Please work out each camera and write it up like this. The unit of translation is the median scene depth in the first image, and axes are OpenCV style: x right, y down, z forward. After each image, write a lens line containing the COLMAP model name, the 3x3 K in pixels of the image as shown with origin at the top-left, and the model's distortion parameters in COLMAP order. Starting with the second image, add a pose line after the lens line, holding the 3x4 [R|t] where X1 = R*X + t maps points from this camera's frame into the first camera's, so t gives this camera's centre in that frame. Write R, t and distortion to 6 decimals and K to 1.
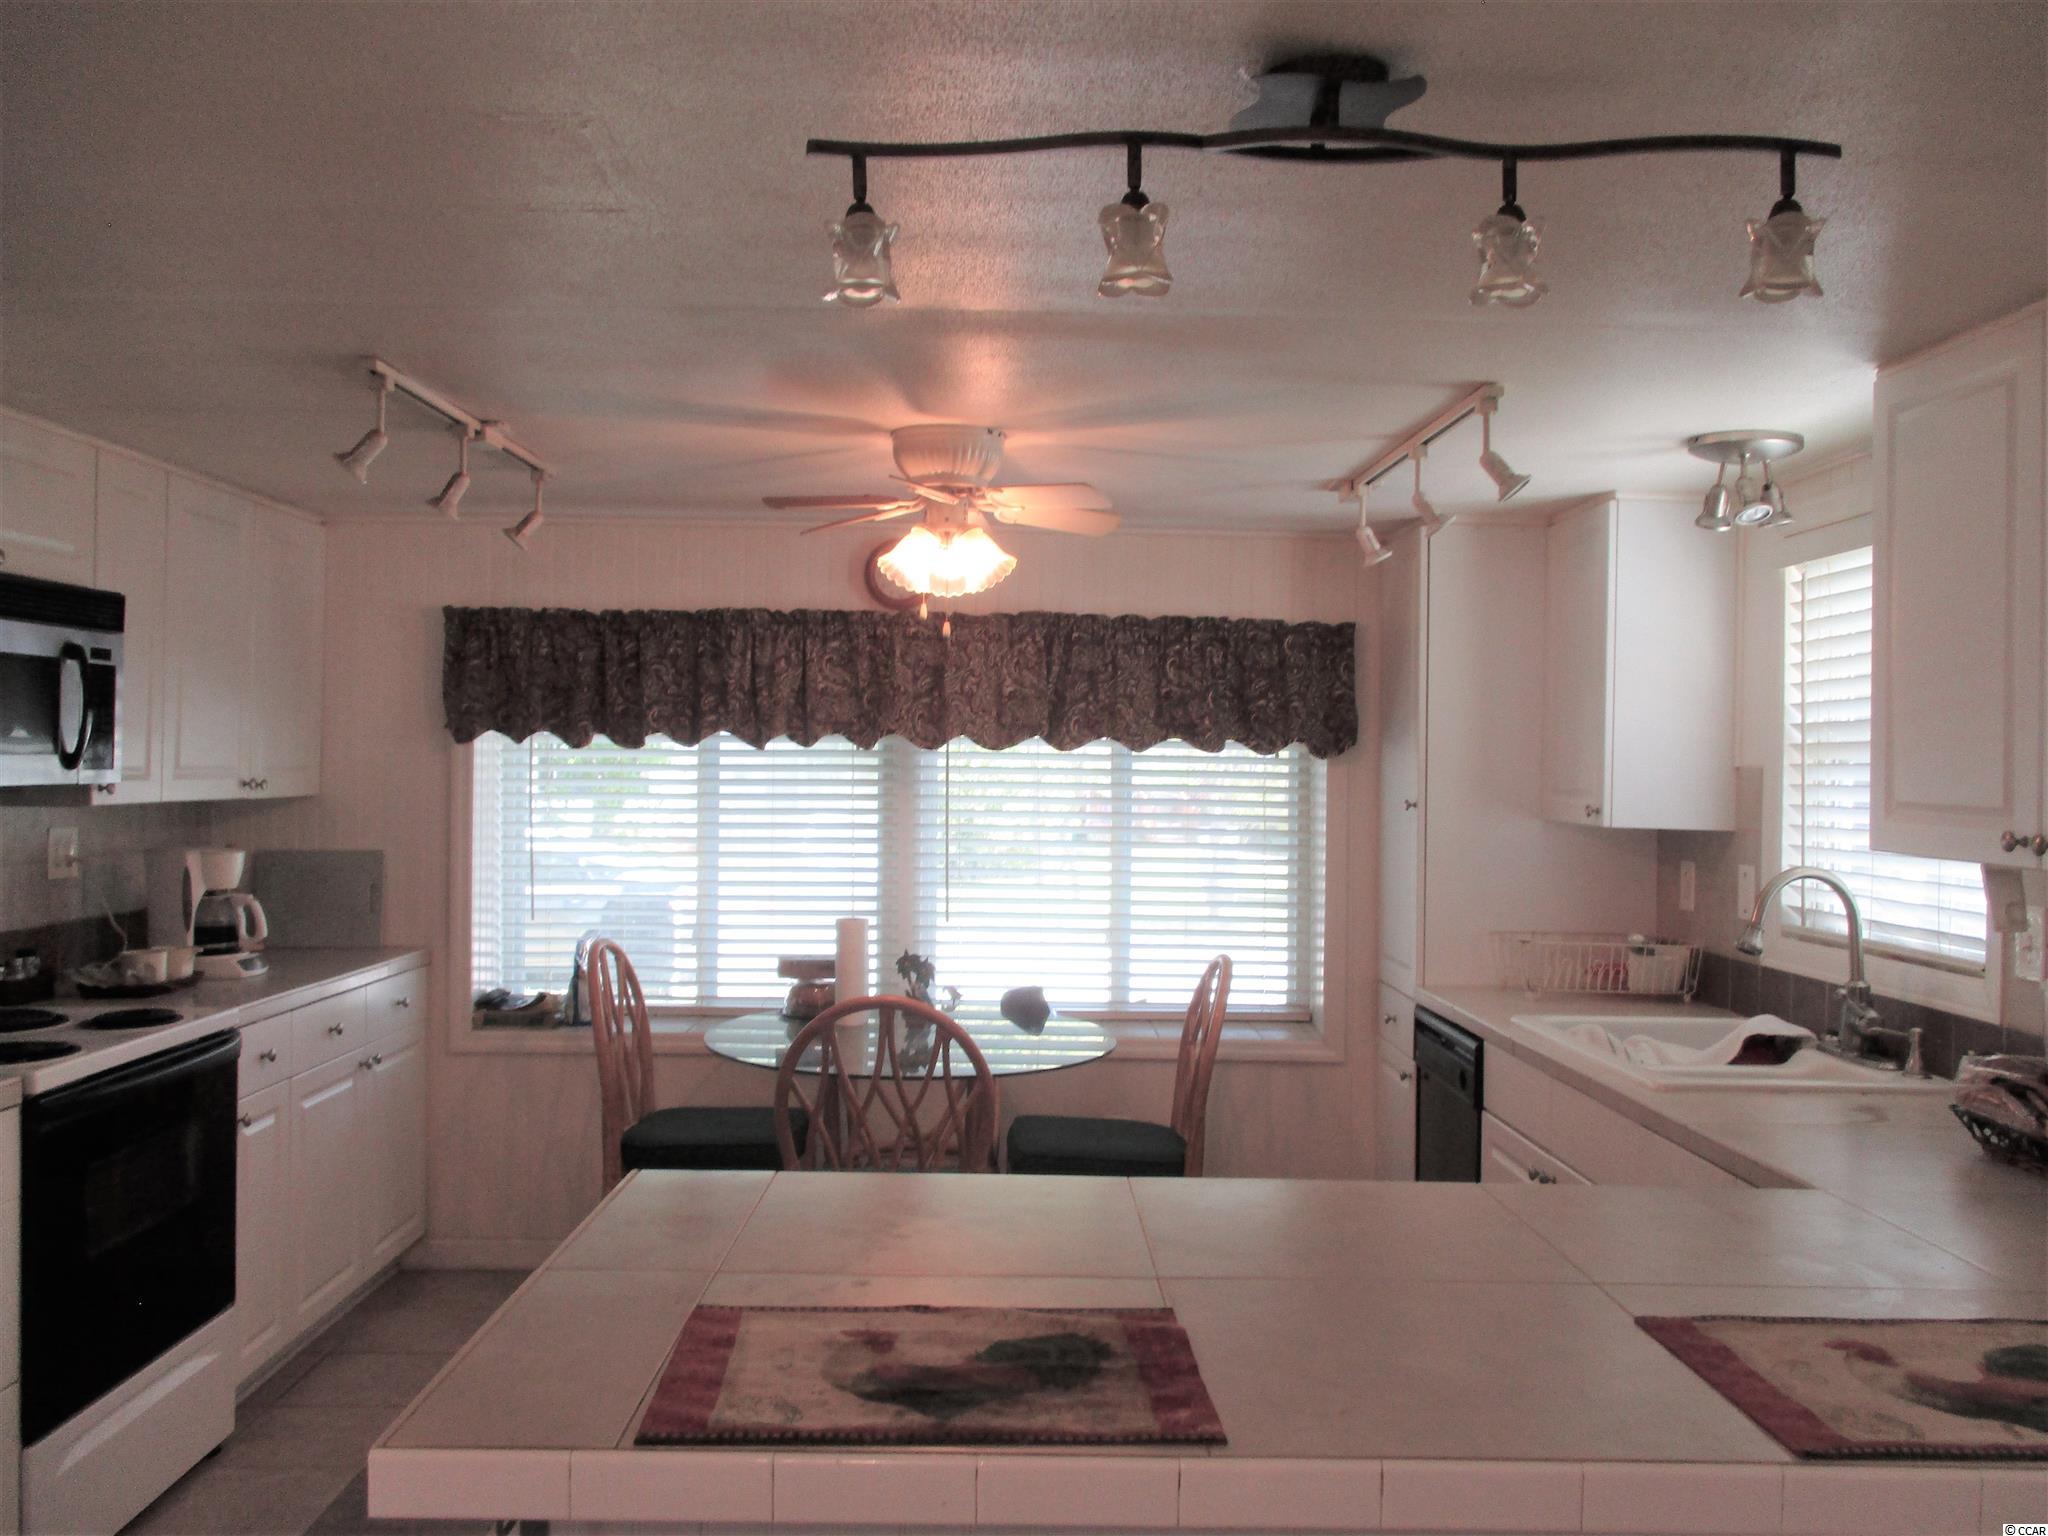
lens RADIAL K [[1738.7, 0, 1005.2], [0, 1738.7, 727.1], [0, 0, 1]] dist [-0.000346, 0.006158]
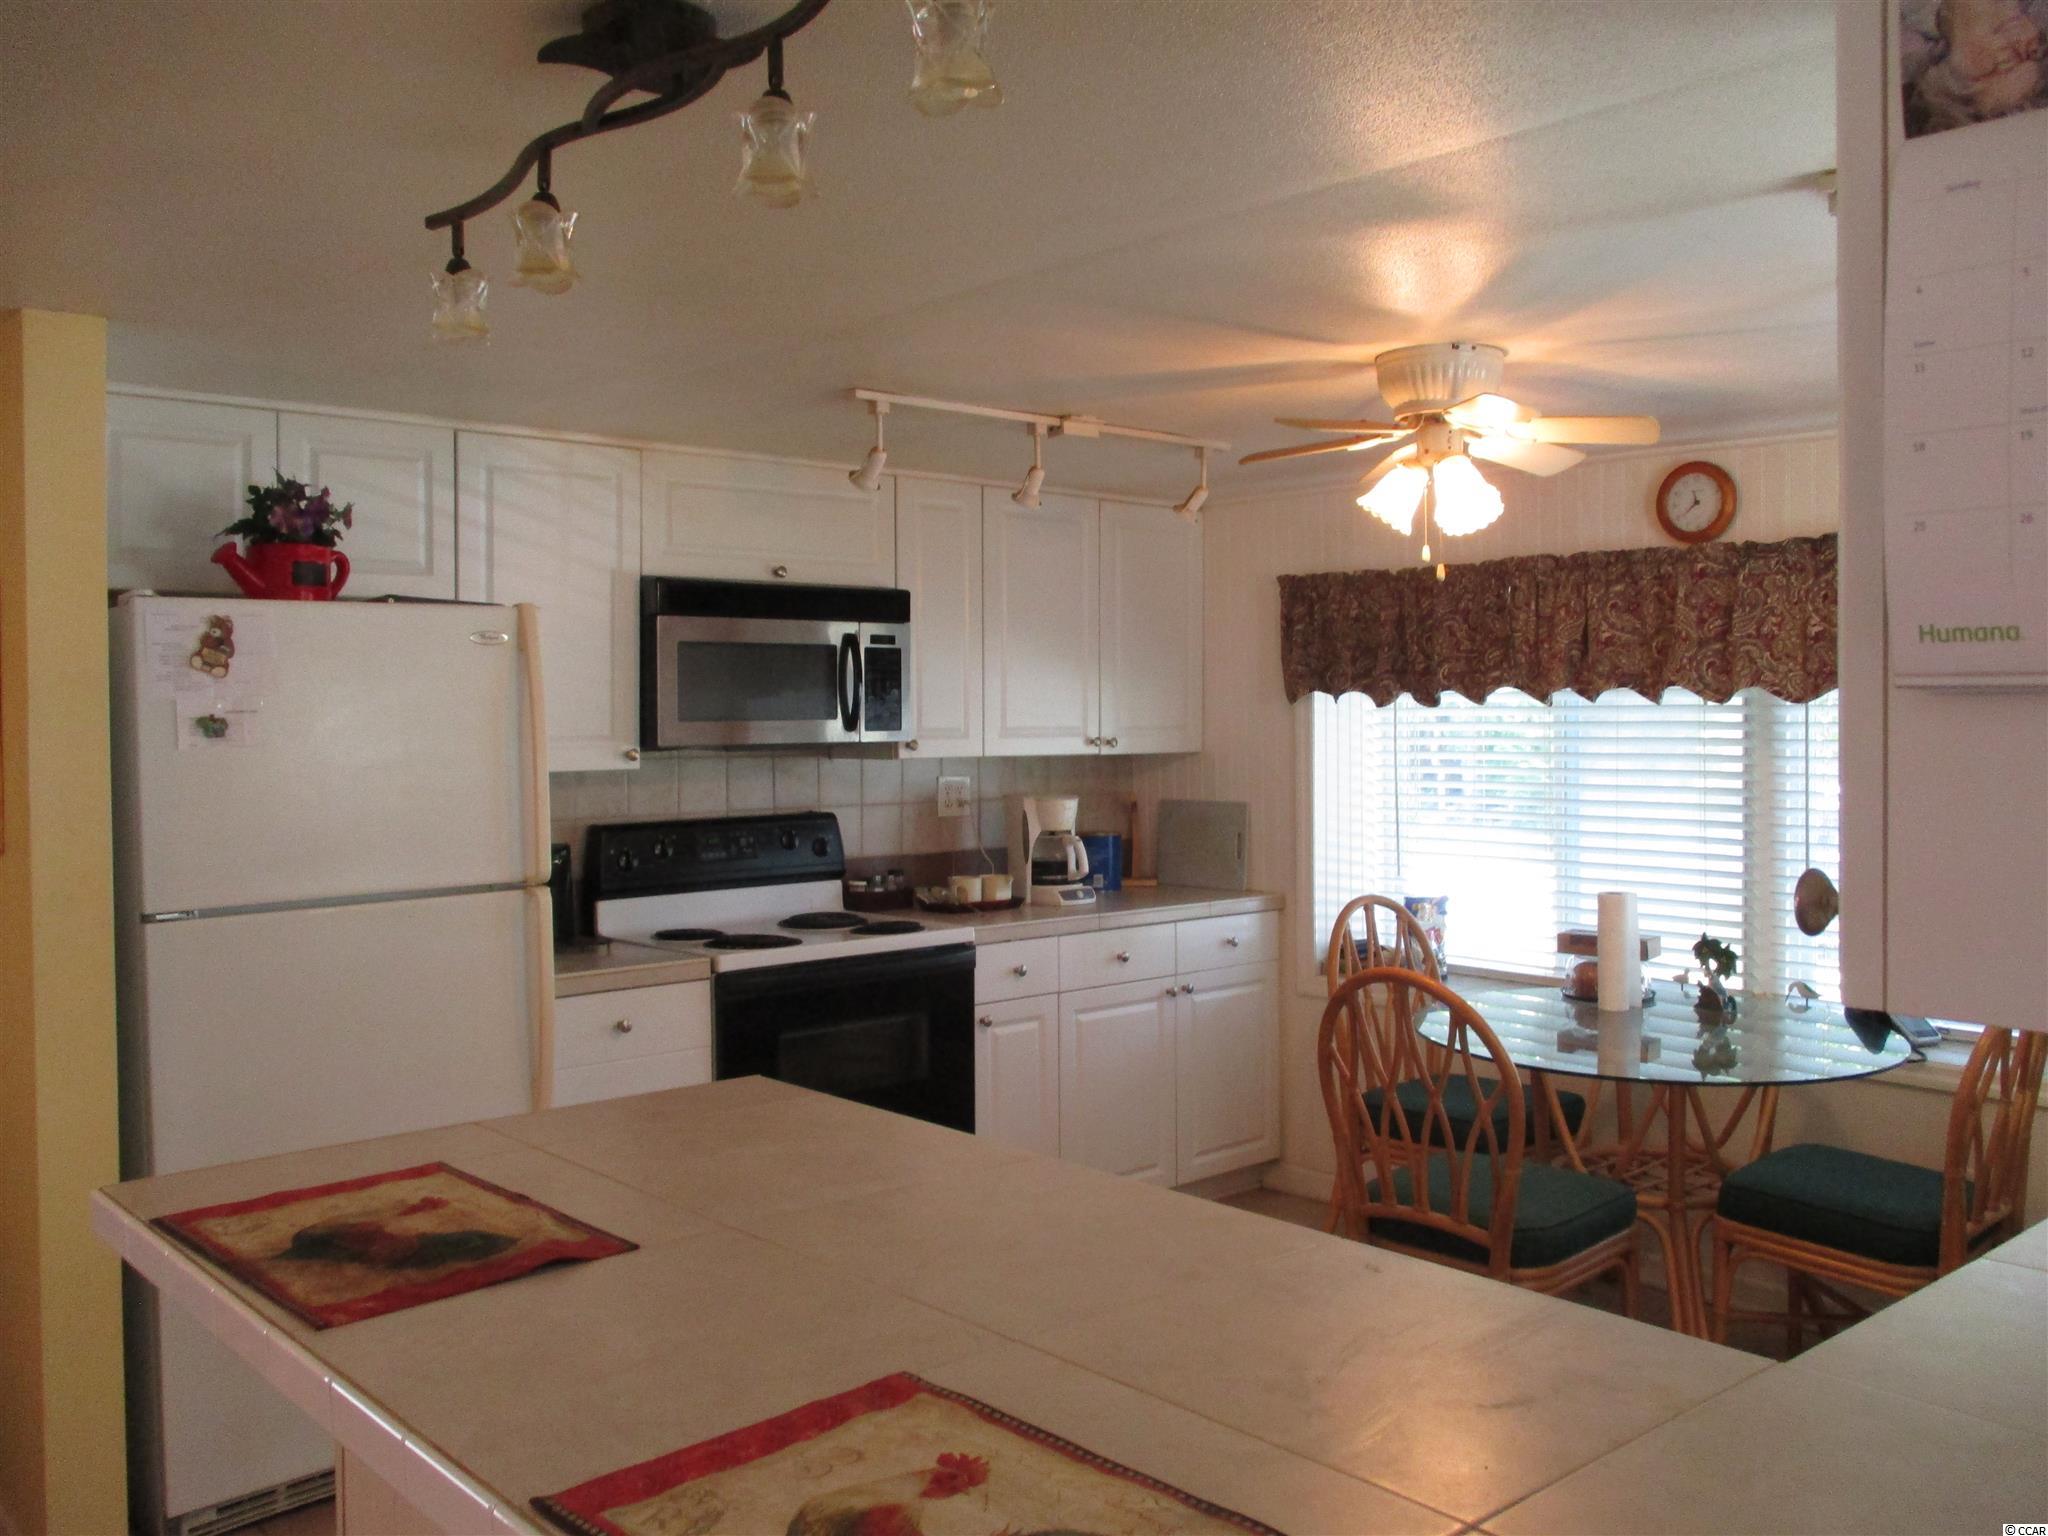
lens RADIAL K [[1733.2, 0, 1036.1], [0, 1733.2, 741.5], [0, 0, 1]] dist [0.012402, 0.006391]
pose [[0.671147, 0.001937, -0.741321, 0.367272], [0.023530, 0.999437, 0.023914, 0.003231], [0.740950, -0.033493, 0.670724, 0.170803]]
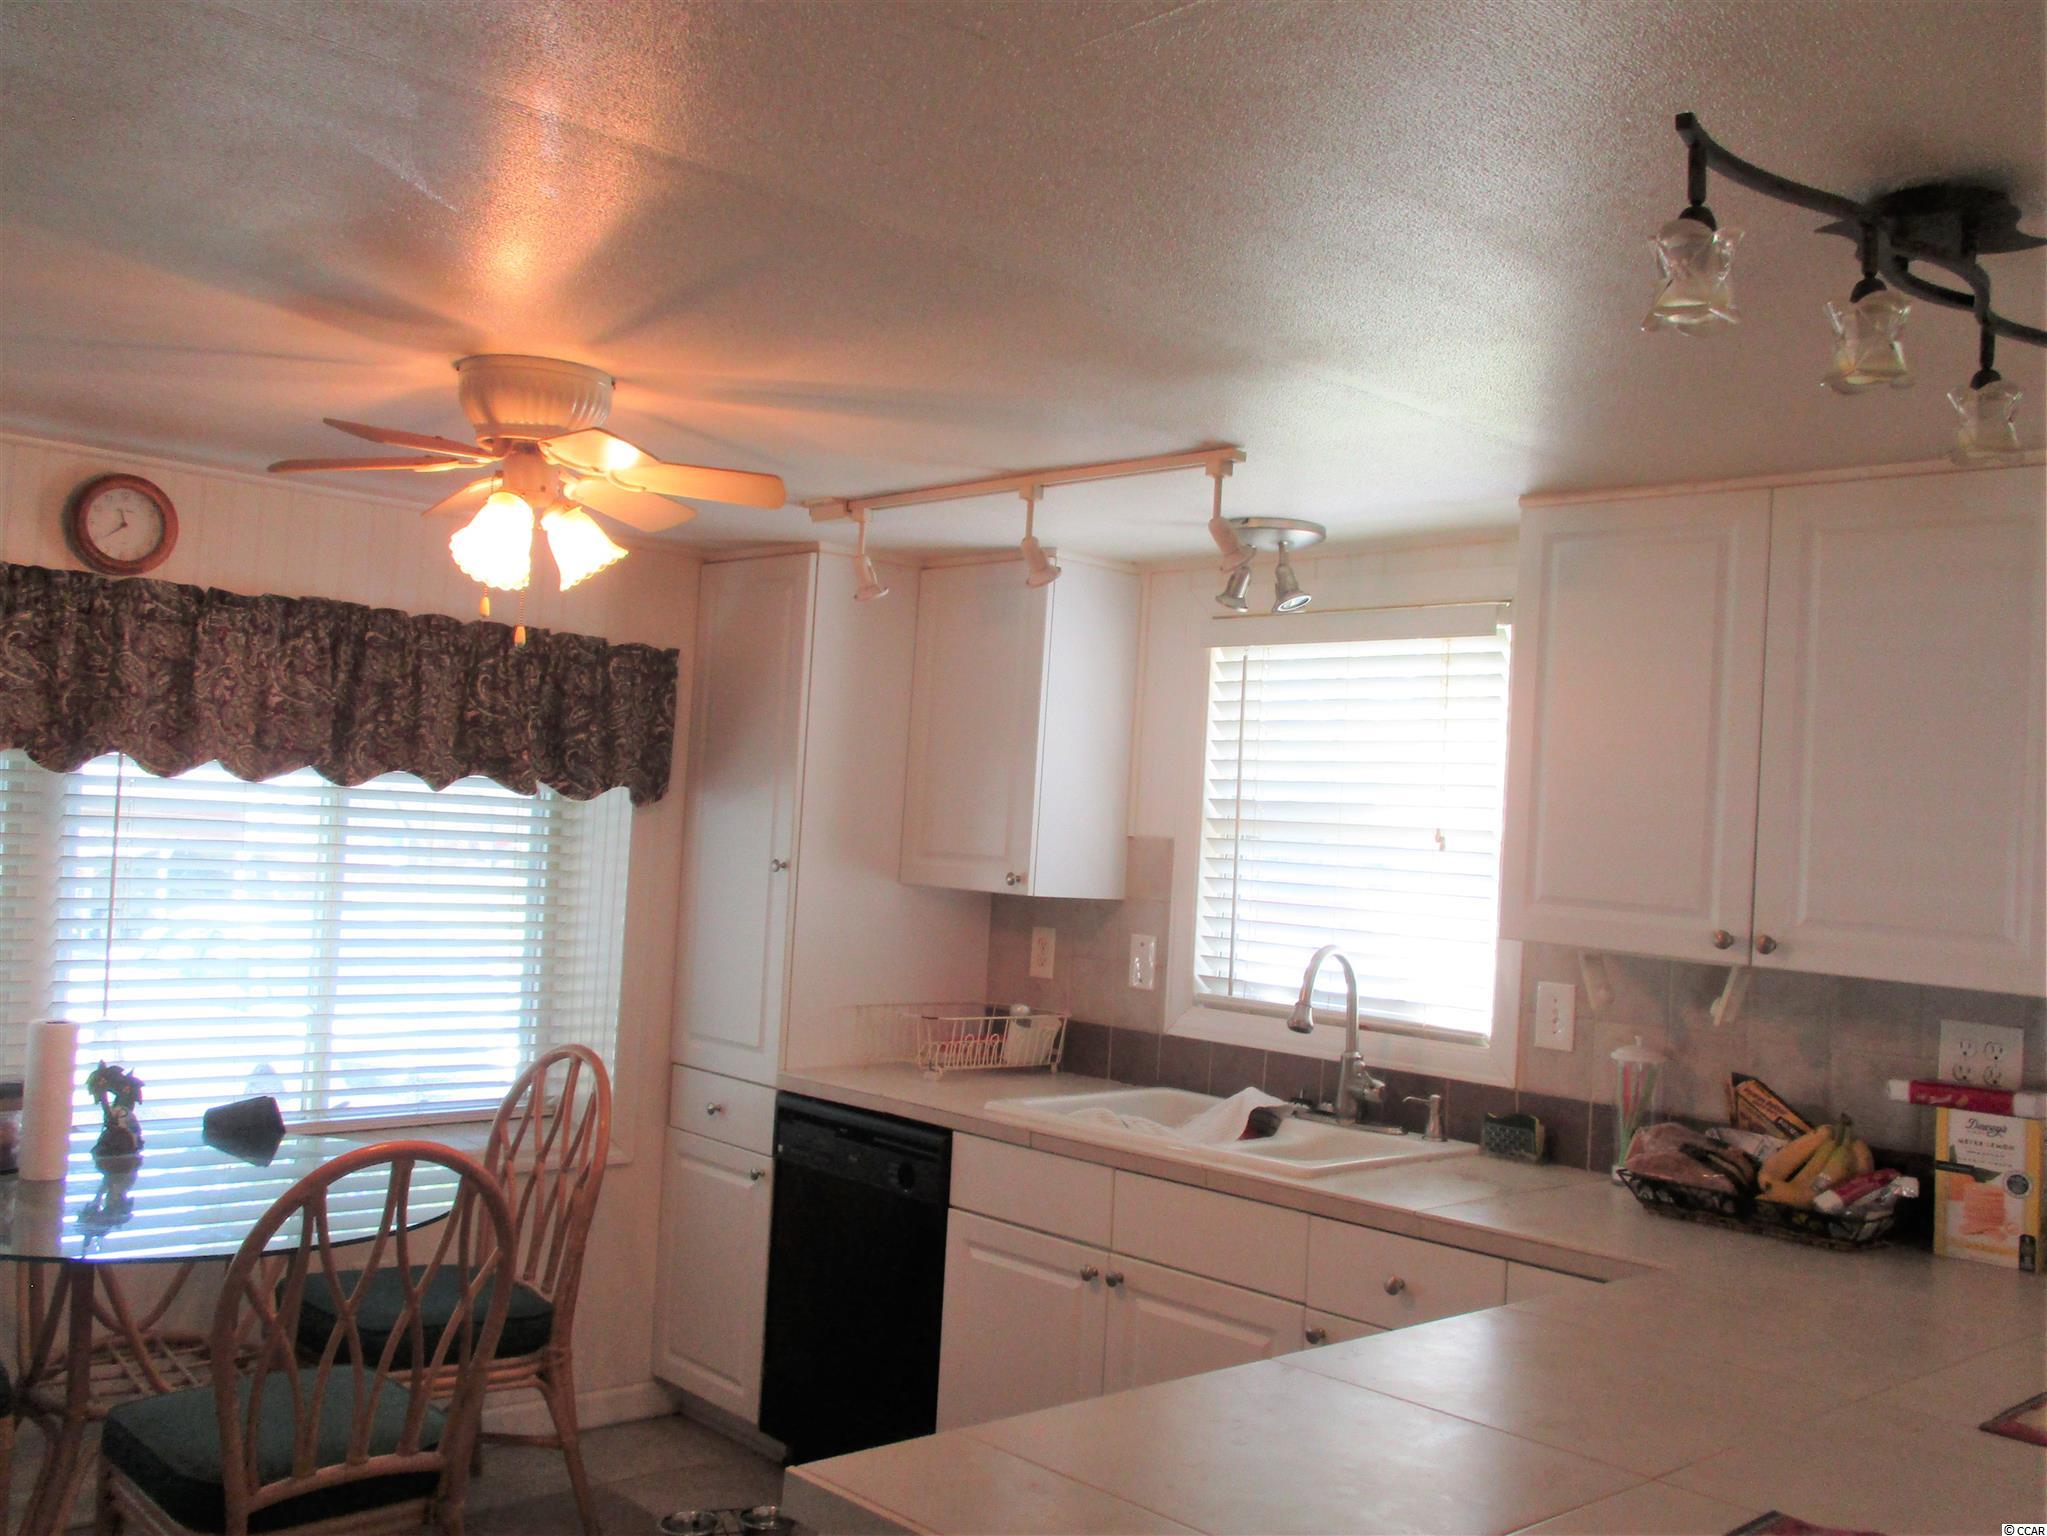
lens RADIAL K [[1888.5, 0, 1023.4], [0, 1888.5, 741.8], [0, 0, 1]] dist [-0.006340, -0.018911]
pose [[0.739892, 0.053674, 0.670581, -0.300478], [-0.056891, 0.998233, -0.017128, -0.008065], [-0.670315, -0.025477, 0.741639, 0.193191]]
